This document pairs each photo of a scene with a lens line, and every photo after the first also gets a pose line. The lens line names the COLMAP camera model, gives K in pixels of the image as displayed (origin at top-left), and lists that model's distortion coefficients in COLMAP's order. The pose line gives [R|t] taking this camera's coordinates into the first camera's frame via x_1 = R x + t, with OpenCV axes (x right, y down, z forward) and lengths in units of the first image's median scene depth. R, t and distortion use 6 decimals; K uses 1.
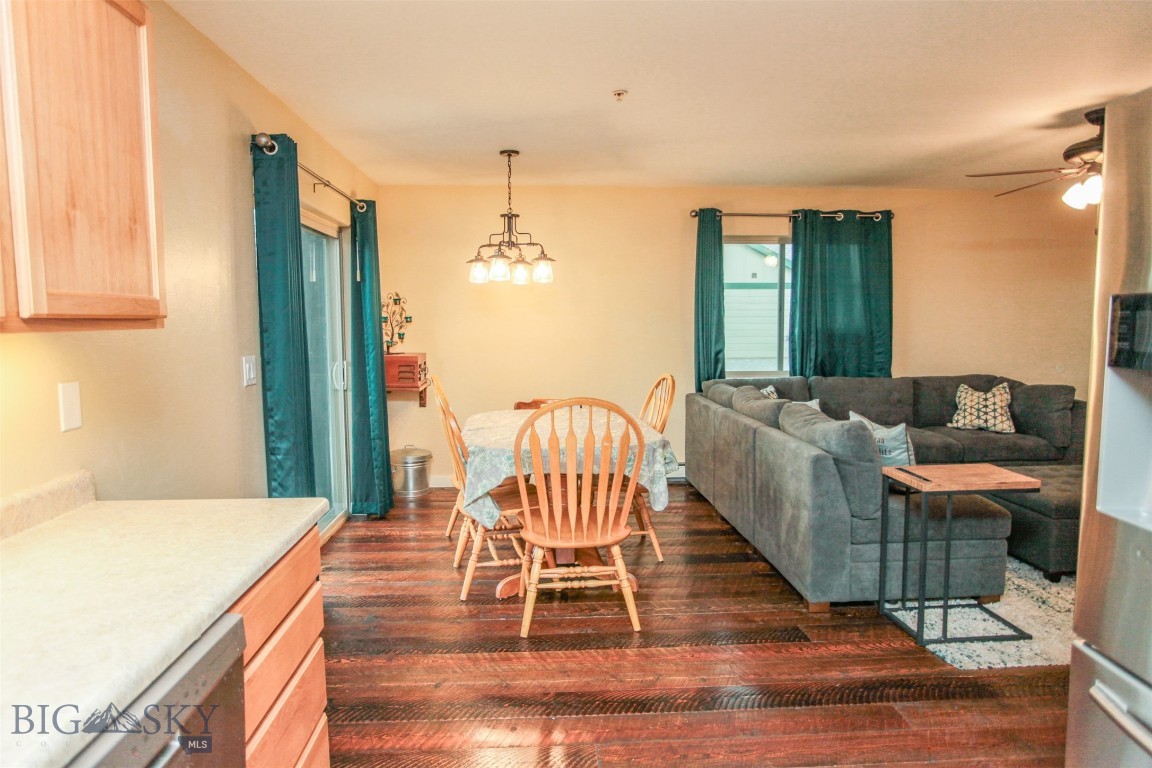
lens RADIAL K [[703.5, 0, 572.2], [0, 703.5, 379.2], [0, 0, 1]] dist [-0.062836, 0.050250]
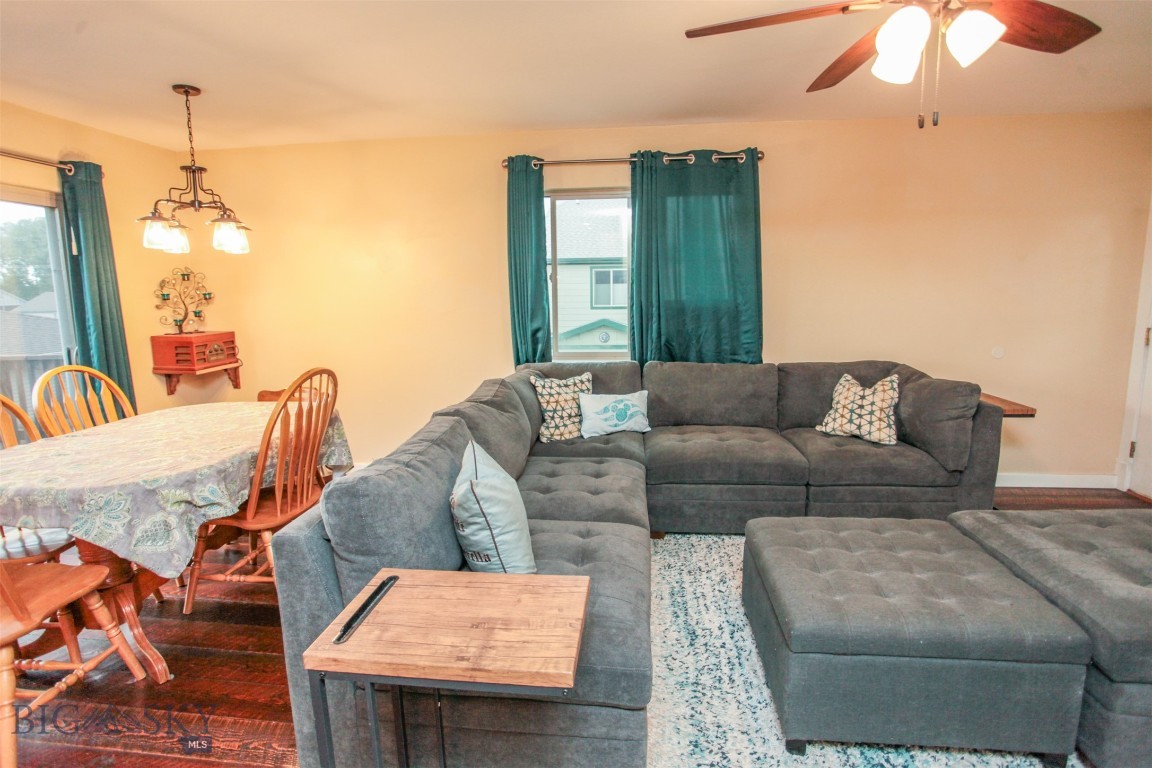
lens RADIAL K [[560.1, 0, 571.6], [0, 560.1, 379.1], [0, 0, 1]] dist [-0.081424, 0.035355]
pose [[0.985157, 0.017903, -0.170721, 0.380835], [-0.006494, 0.997721, 0.067154, -0.026821], [0.171534, -0.065048, 0.983028, 0.361743]]
